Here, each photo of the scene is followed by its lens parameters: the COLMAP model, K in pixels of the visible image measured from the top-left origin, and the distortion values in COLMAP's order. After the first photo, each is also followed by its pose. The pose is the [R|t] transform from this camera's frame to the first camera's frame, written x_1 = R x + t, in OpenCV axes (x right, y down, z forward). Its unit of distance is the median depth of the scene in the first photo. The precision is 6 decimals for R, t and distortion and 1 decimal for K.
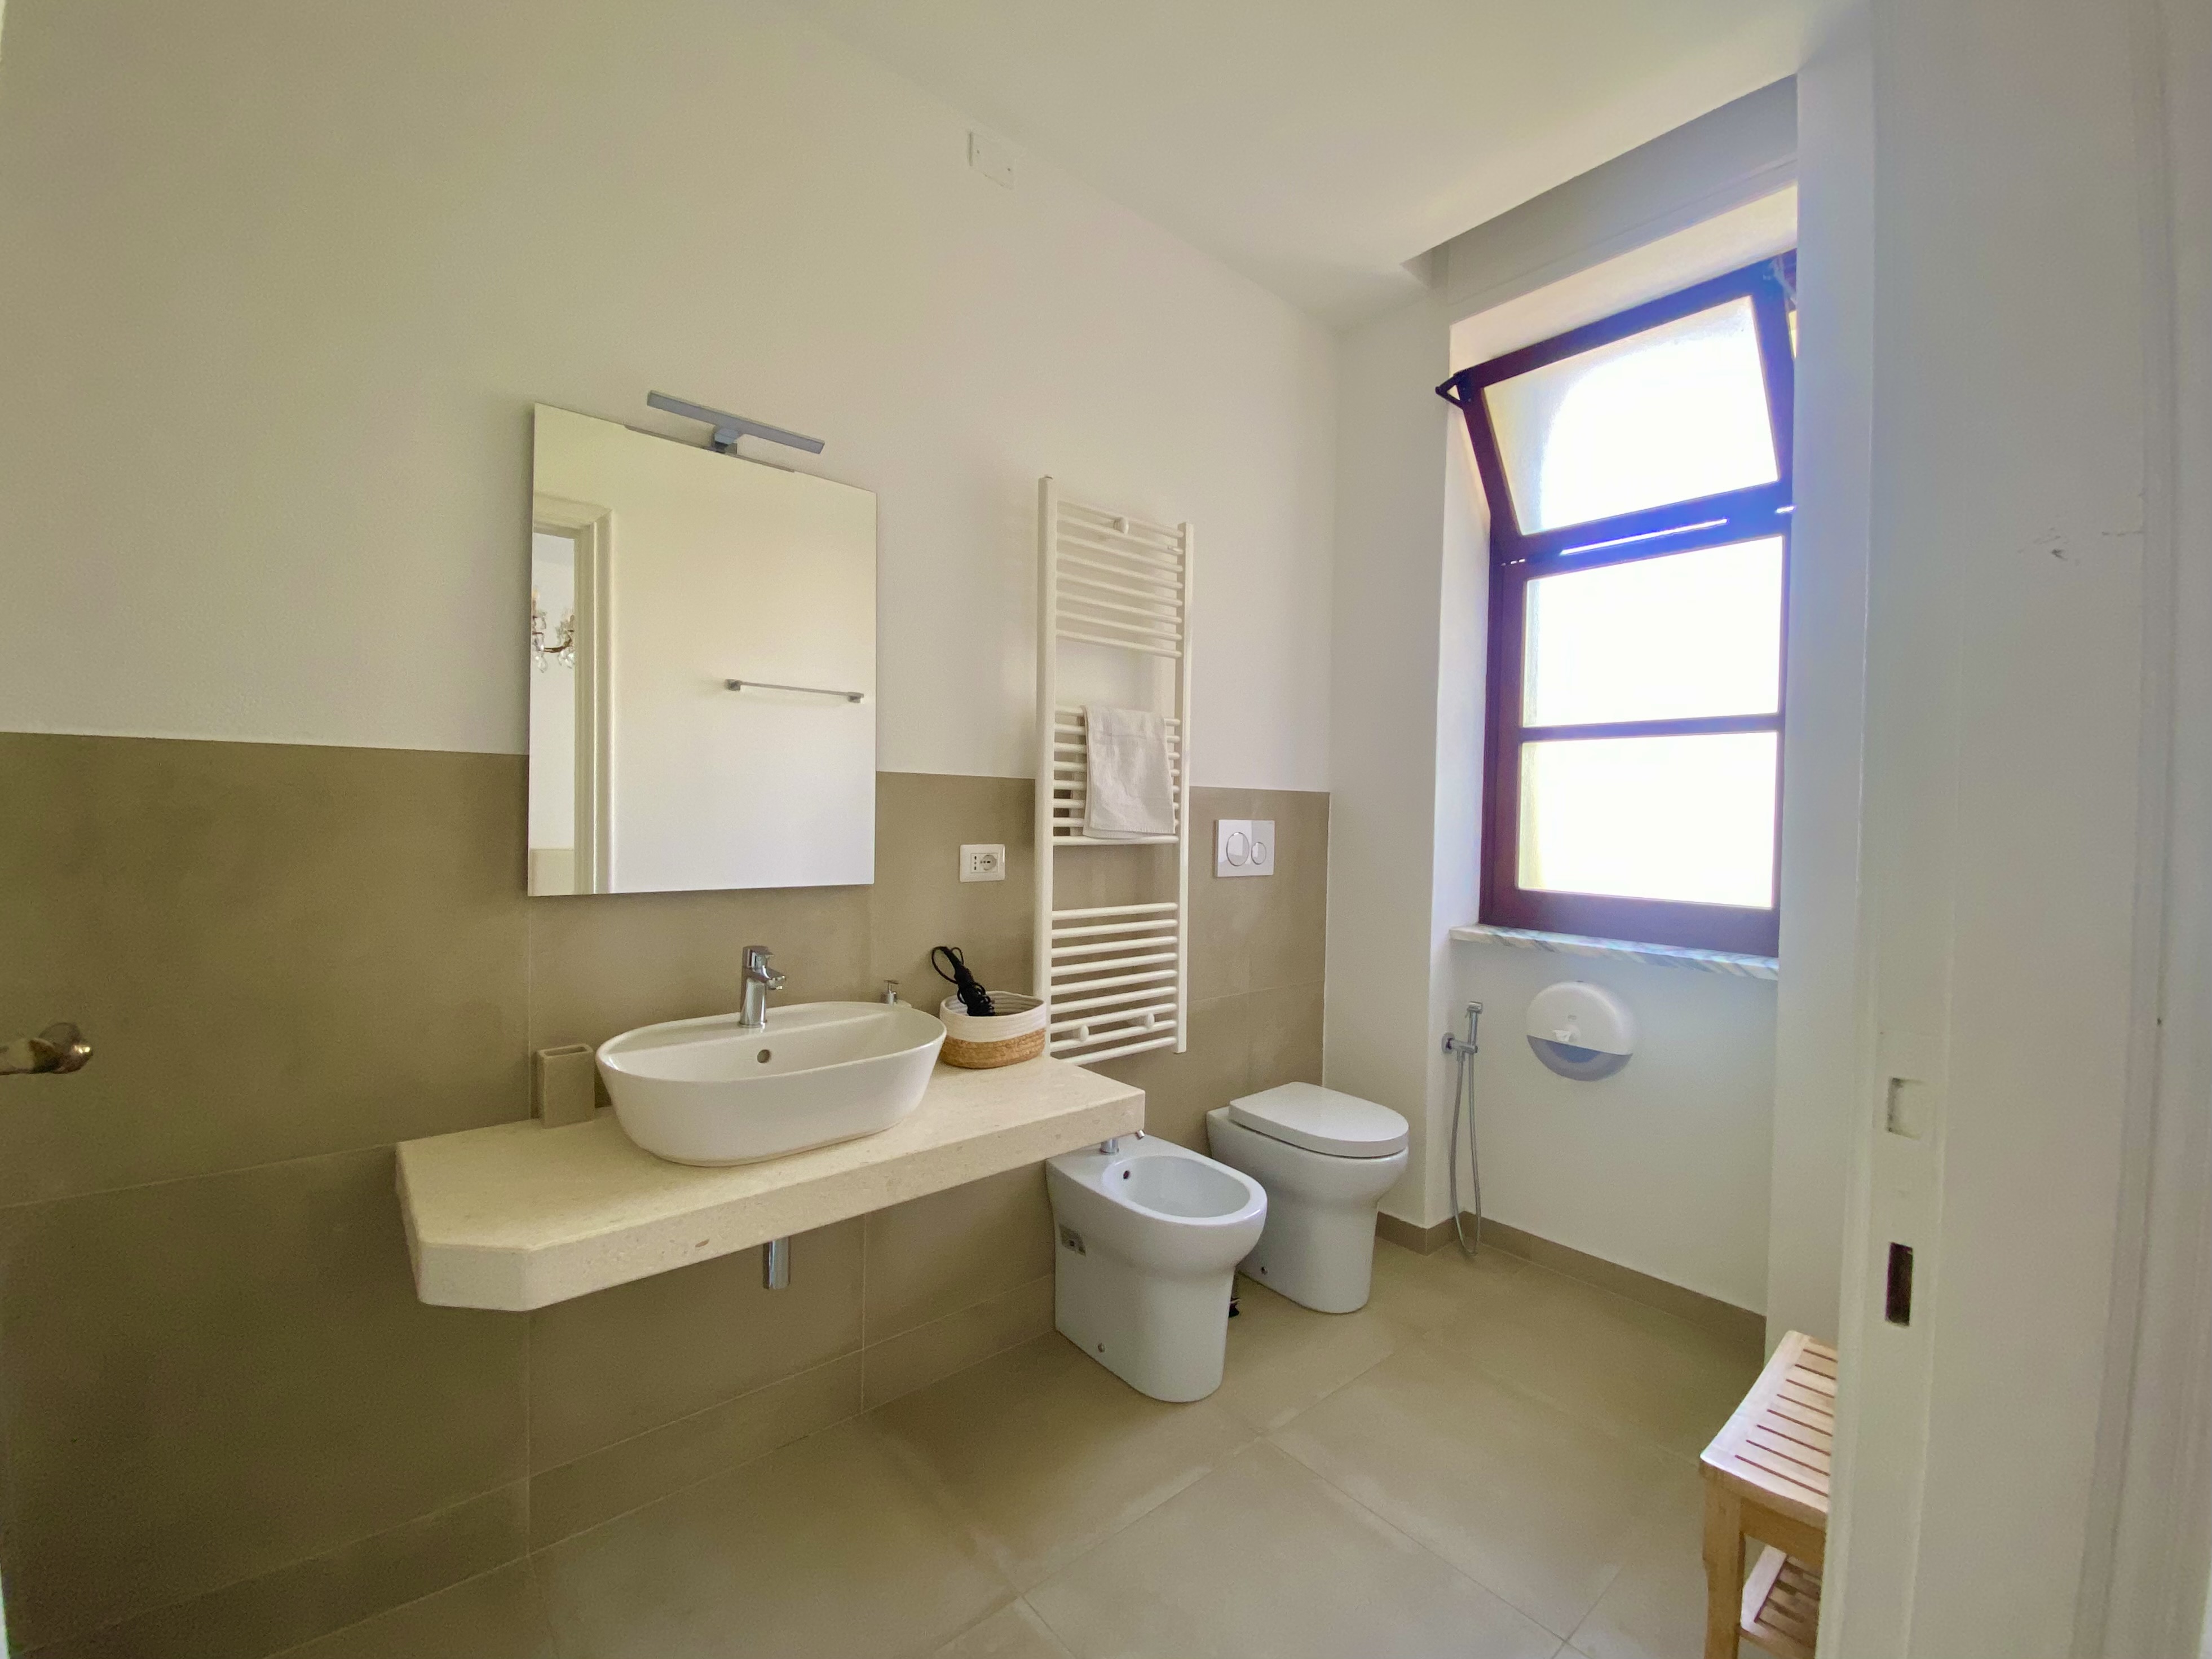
lens RADIAL K [[920.8, 0, 1113.0], [0, 920.8, 845.1], [0, 0, 1]] dist [0.063813, -0.035056]
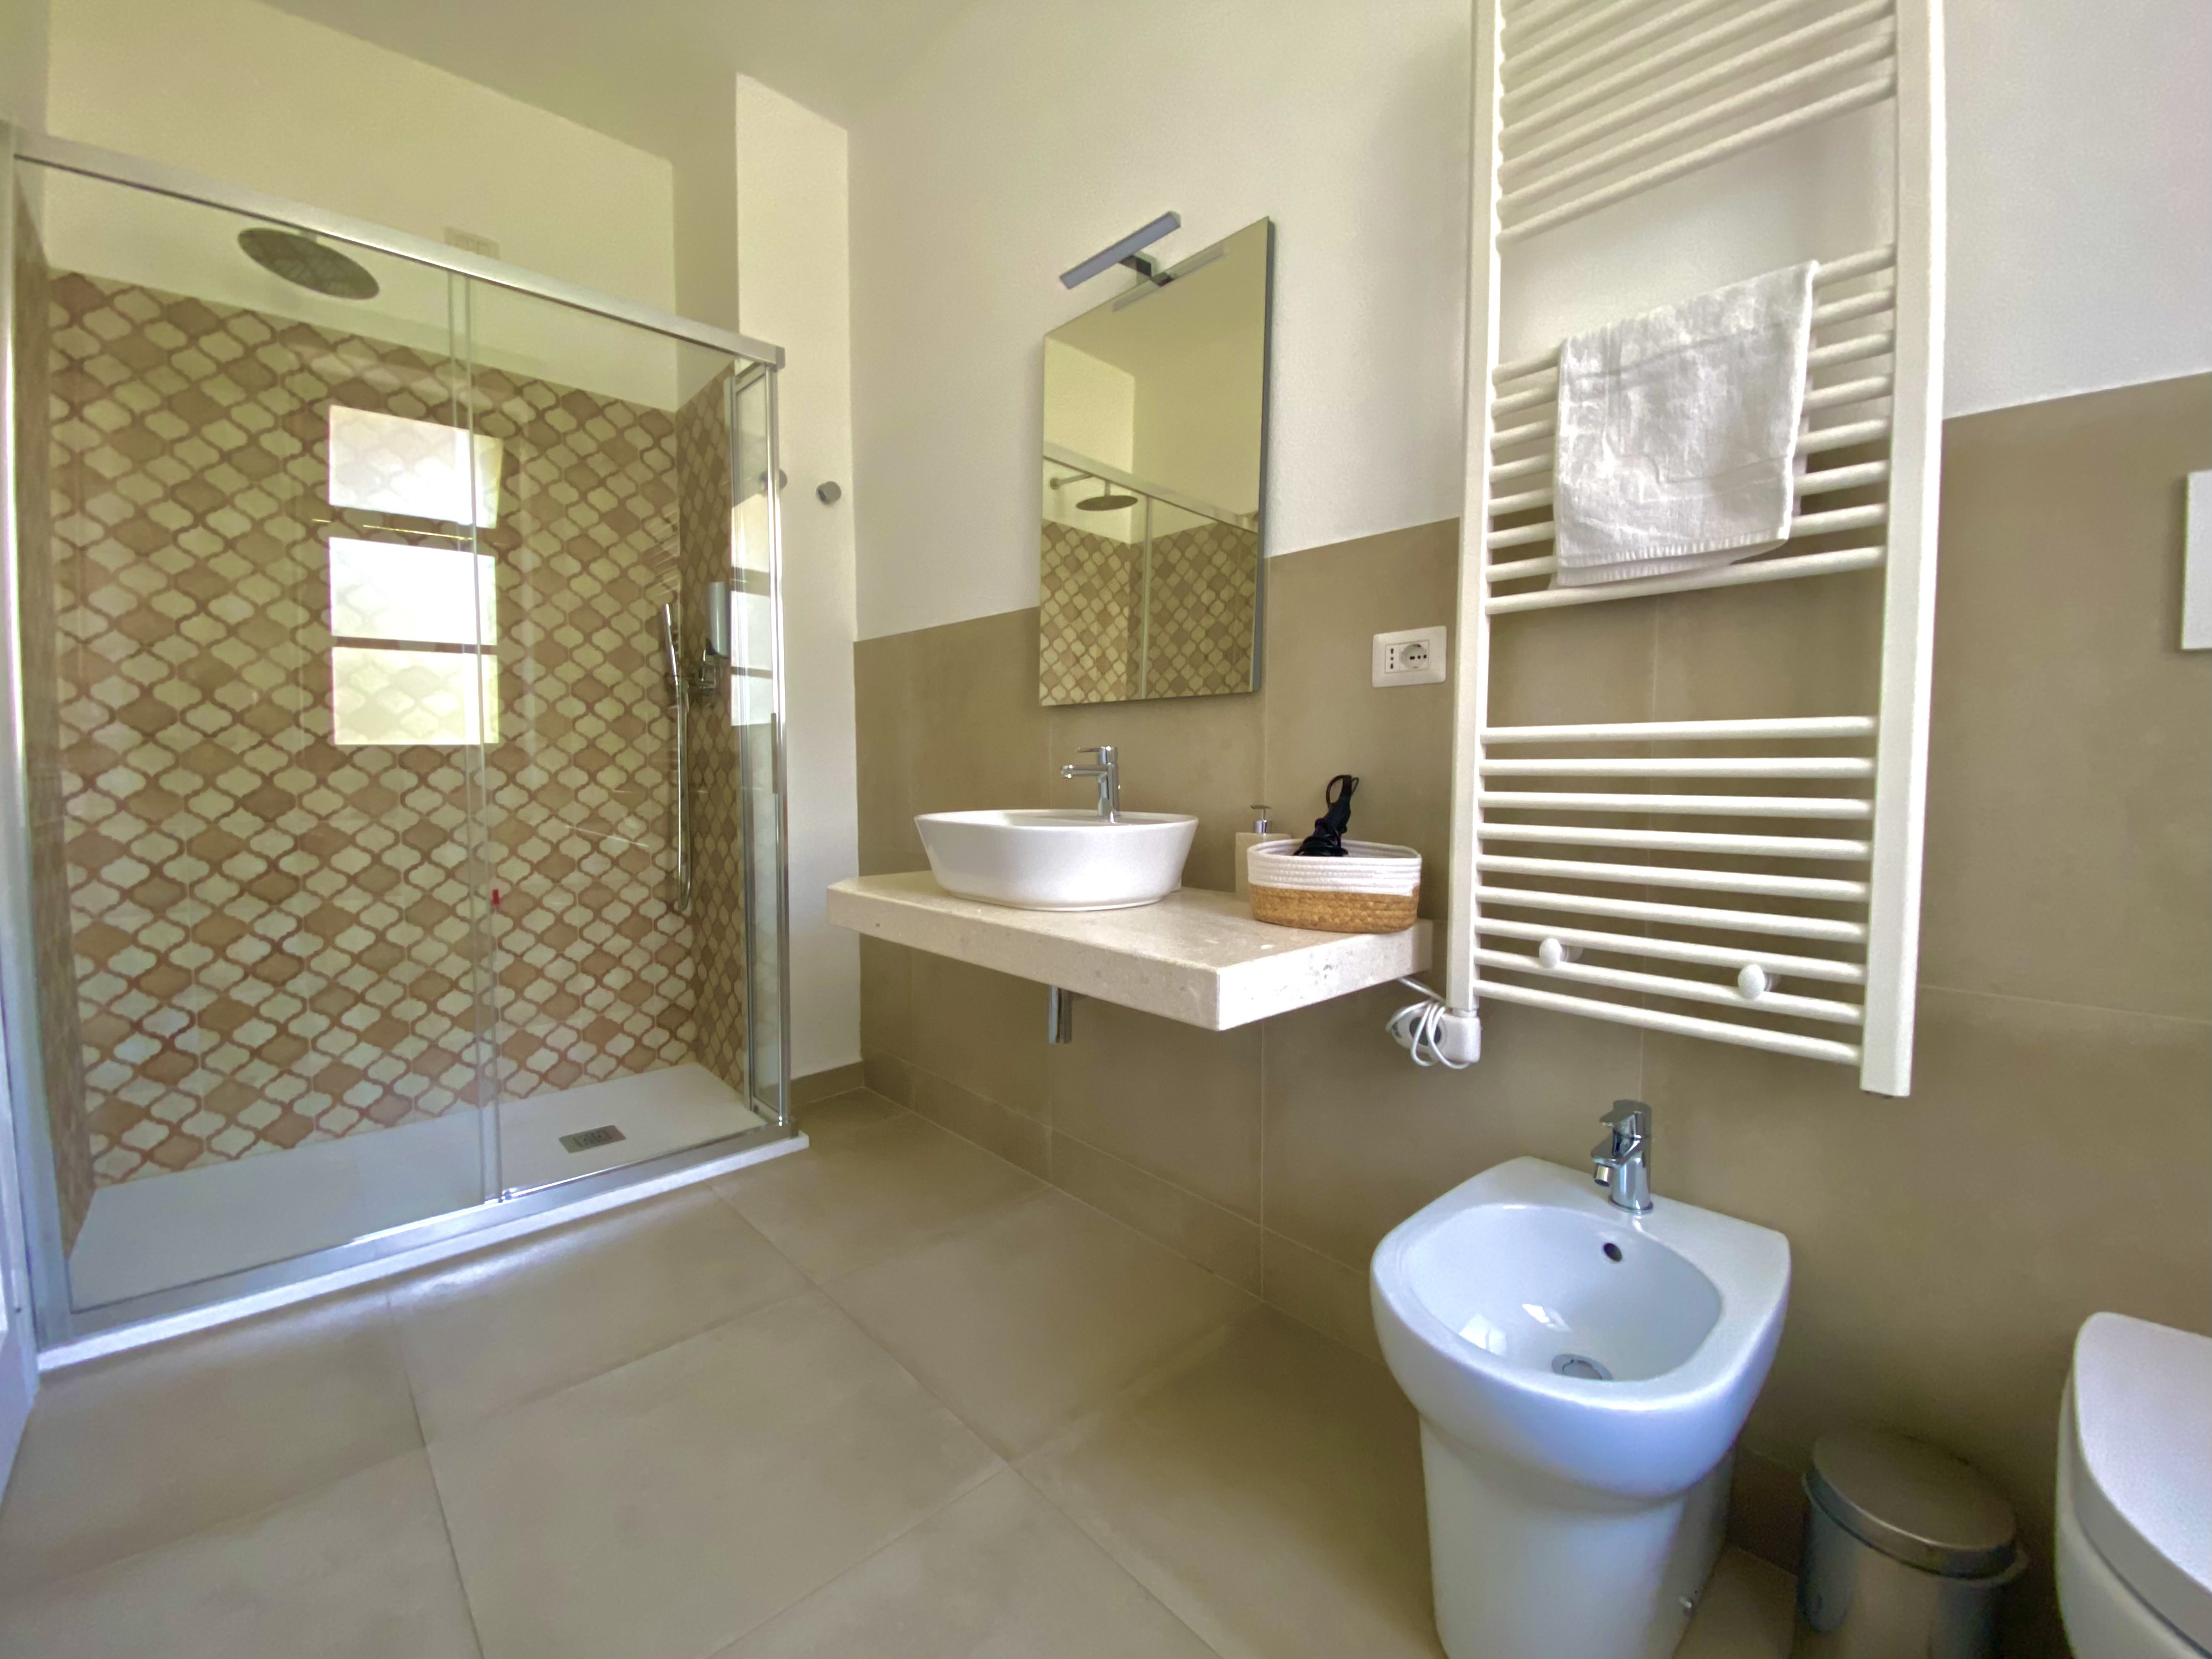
lens RADIAL K [[920.8, 0, 1113.0], [0, 920.8, 845.1], [0, 0, 1]] dist [0.063813, -0.035056]
pose [[0.058406, 0.063210, -0.996290, 0.514109], [-0.046644, 0.997076, 0.060525, 0.120333], [0.997203, 0.042936, 0.061184, 0.713942]]
